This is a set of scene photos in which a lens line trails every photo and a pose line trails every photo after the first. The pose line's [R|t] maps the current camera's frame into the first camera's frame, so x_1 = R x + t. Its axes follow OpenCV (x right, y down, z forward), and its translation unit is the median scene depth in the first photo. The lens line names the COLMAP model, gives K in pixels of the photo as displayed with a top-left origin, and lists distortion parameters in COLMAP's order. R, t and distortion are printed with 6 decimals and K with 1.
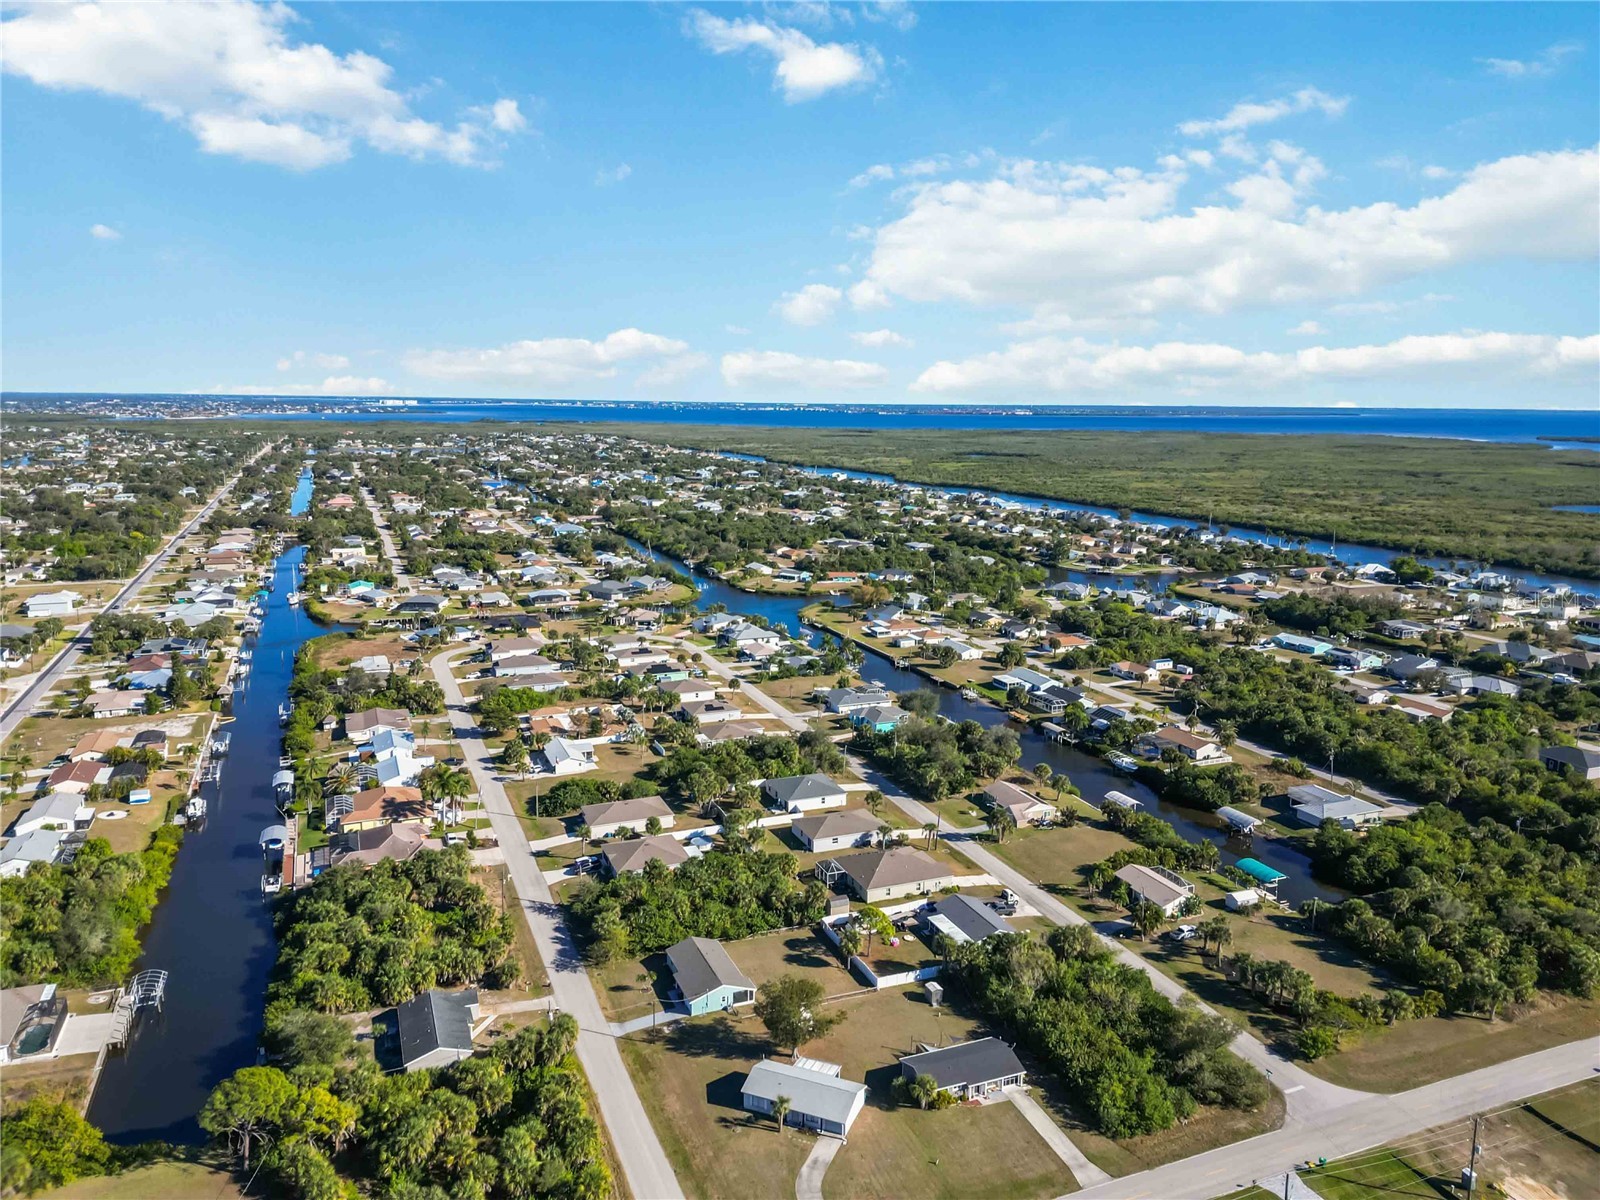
lens RADIAL K [[1116.9, 0, 800.0], [0, 1116.9, 600.0], [0, 0, 1]] dist [0.098259, -0.121812]
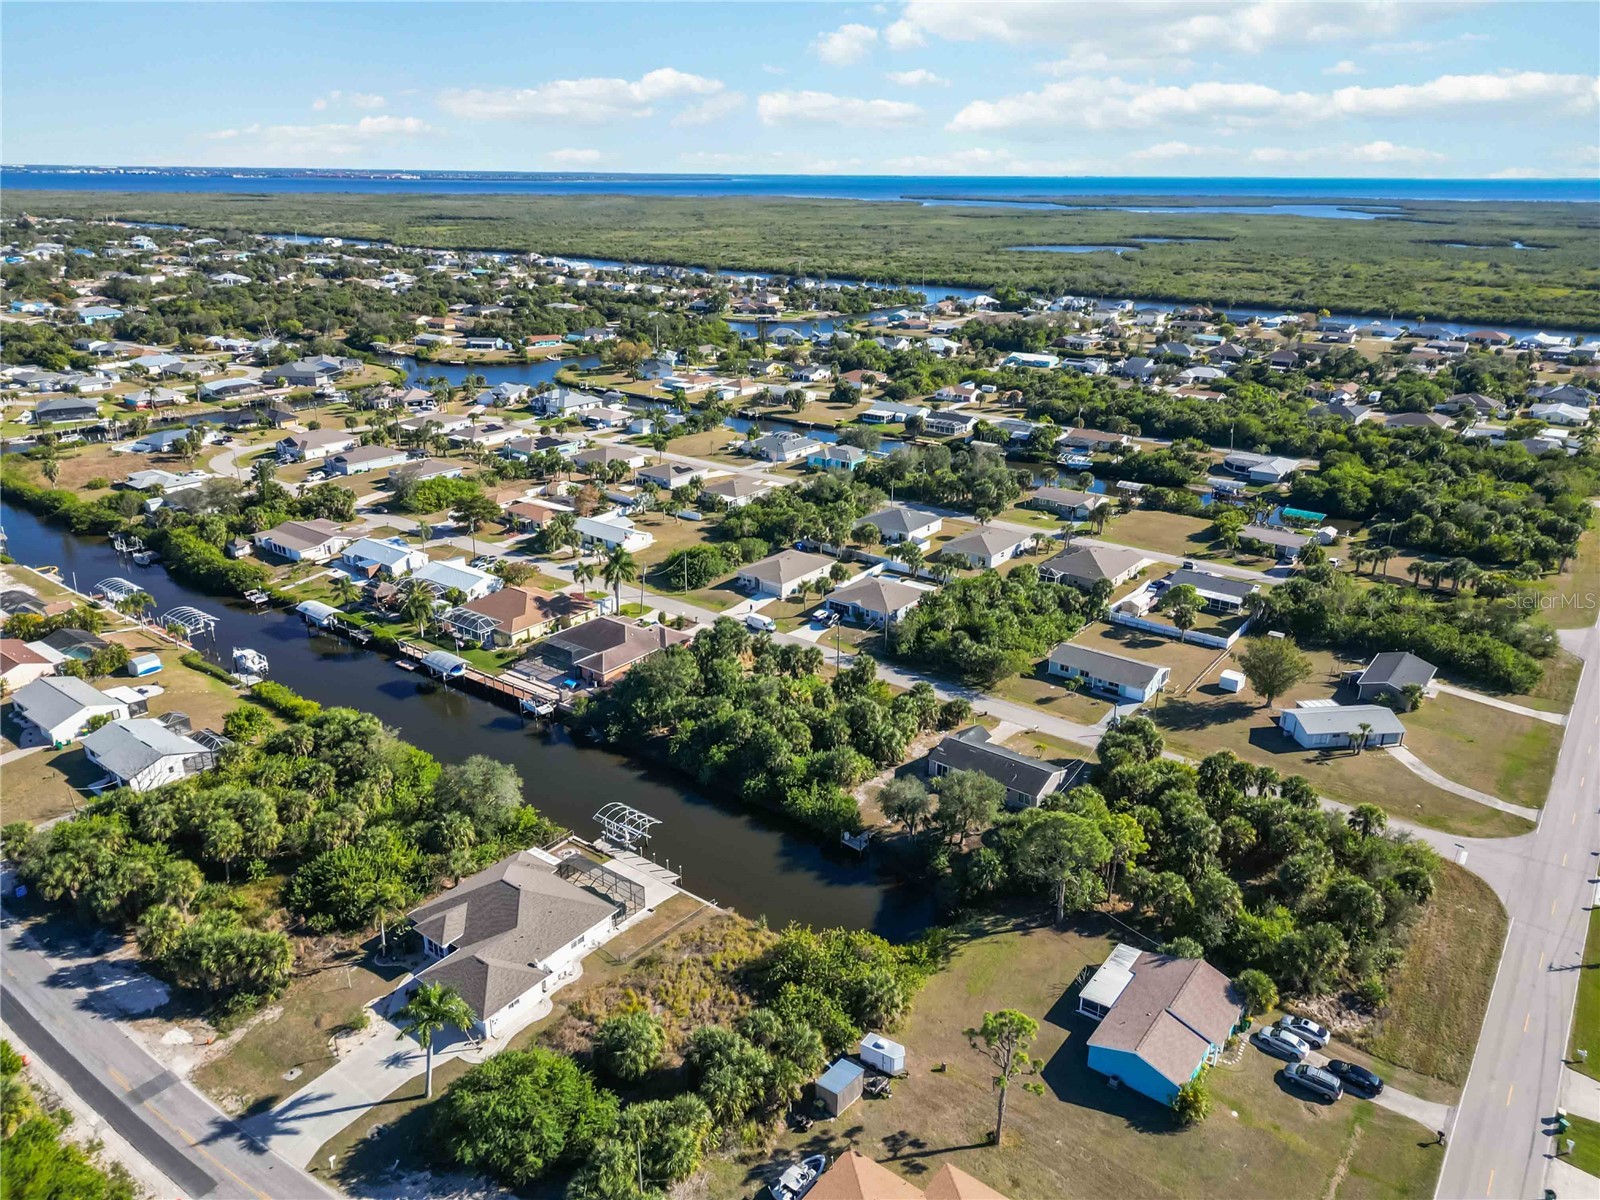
lens RADIAL K [[1116.9, 0, 800.0], [0, 1116.9, 600.0], [0, 0, 1]] dist [0.098259, -0.121812]
pose [[0.864159, -0.183966, 0.468387, -0.472648], [0.091911, 0.972825, 0.212518, 0.015616], [-0.494754, -0.140599, 0.857584, 0.159392]]
